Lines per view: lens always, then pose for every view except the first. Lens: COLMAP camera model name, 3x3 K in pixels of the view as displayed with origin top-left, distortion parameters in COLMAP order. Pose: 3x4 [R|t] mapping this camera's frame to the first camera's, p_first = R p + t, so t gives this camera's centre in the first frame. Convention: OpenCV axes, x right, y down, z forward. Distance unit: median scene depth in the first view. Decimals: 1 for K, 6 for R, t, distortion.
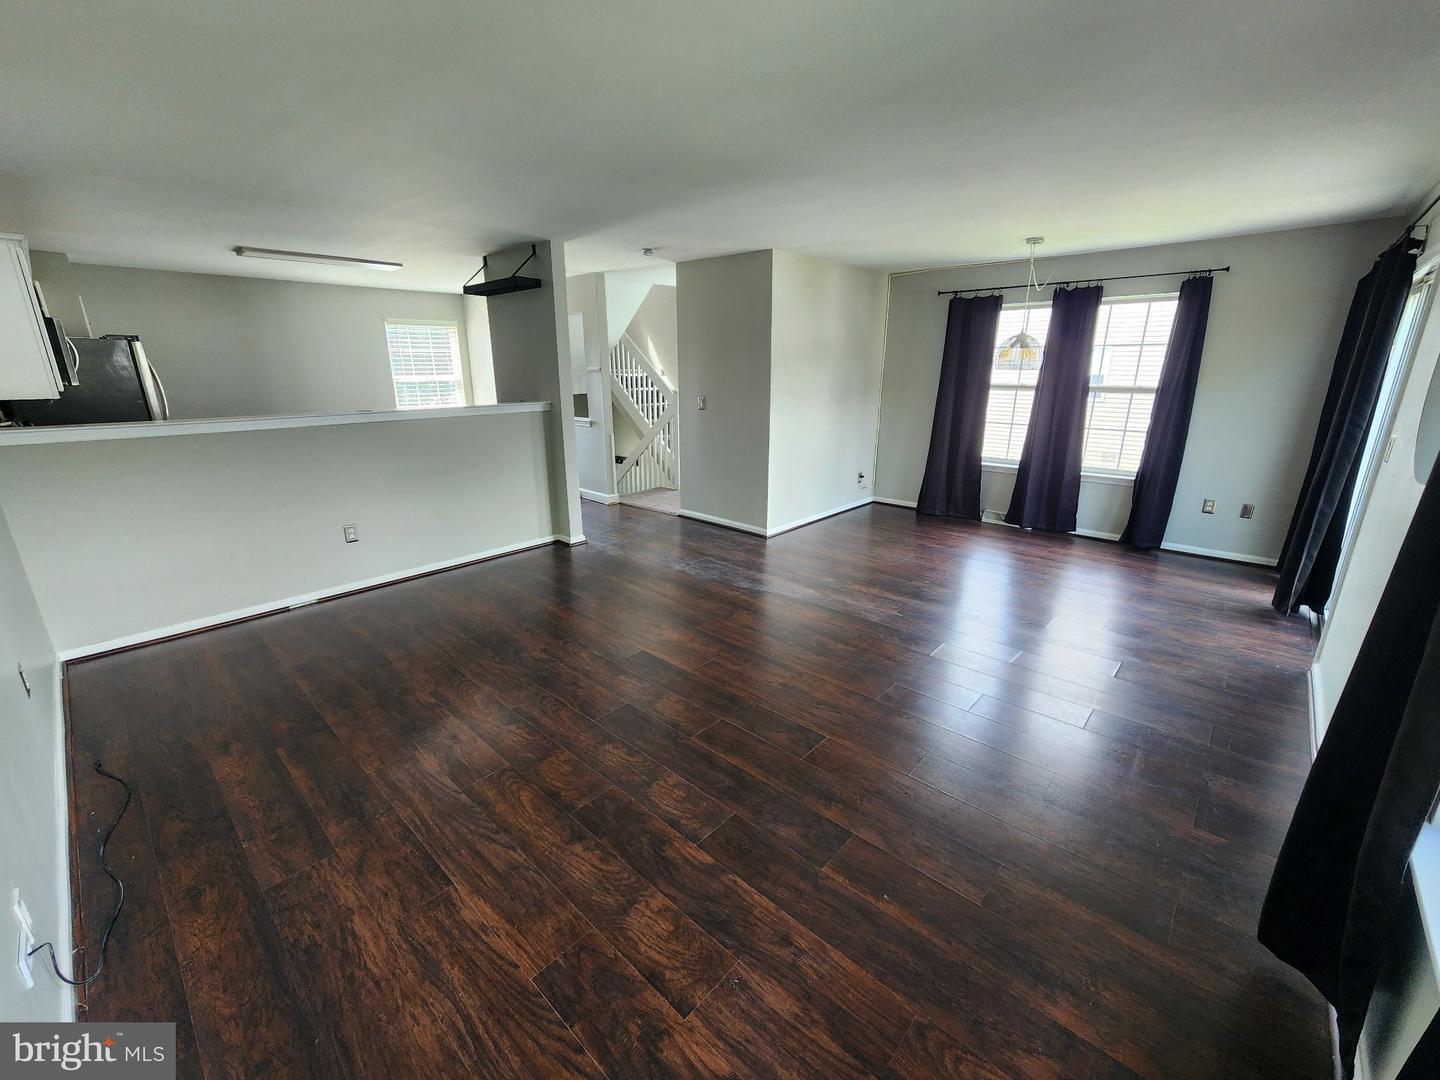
lens RADIAL K [[592.9, 0, 721.1], [0, 592.9, 530.7], [0, 0, 1]] dist [-0.001655, 0.000126]
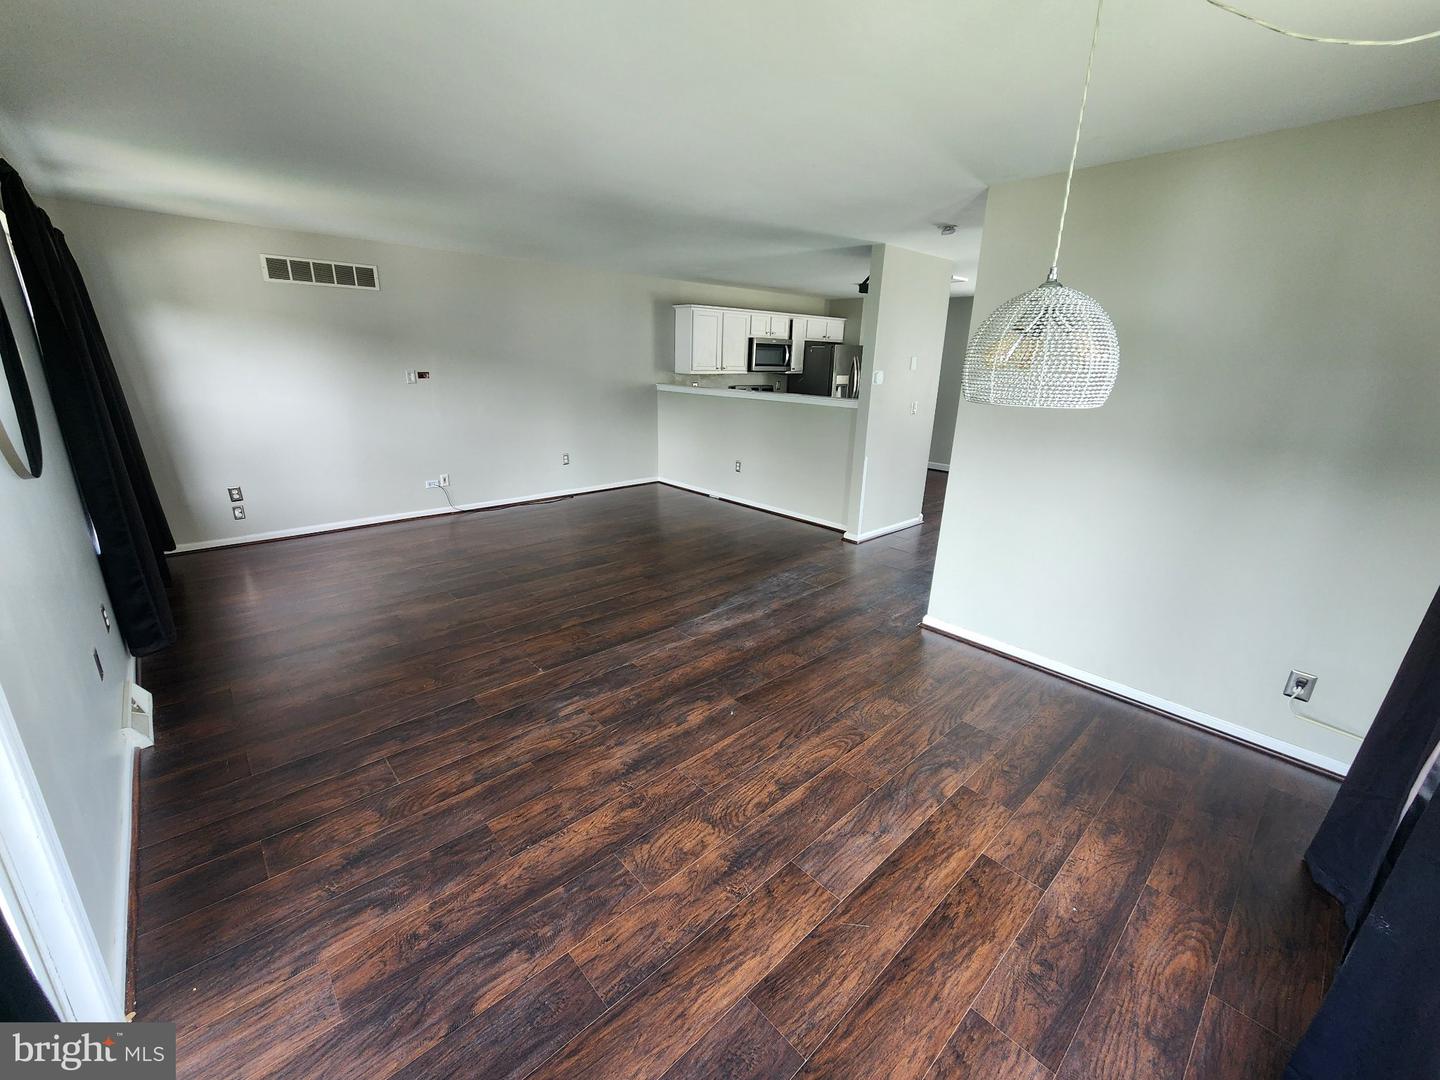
lens RADIAL K [[592.9, 0, 722.8], [0, 592.9, 554.2], [0, 0, 1]] dist [-0.001655, 0.000126]
pose [[-0.059059, 0.322442, -0.944745, 0.683467], [-0.307698, 0.894437, 0.324507, -0.205173], [0.949649, 0.309861, 0.046390, 0.694729]]
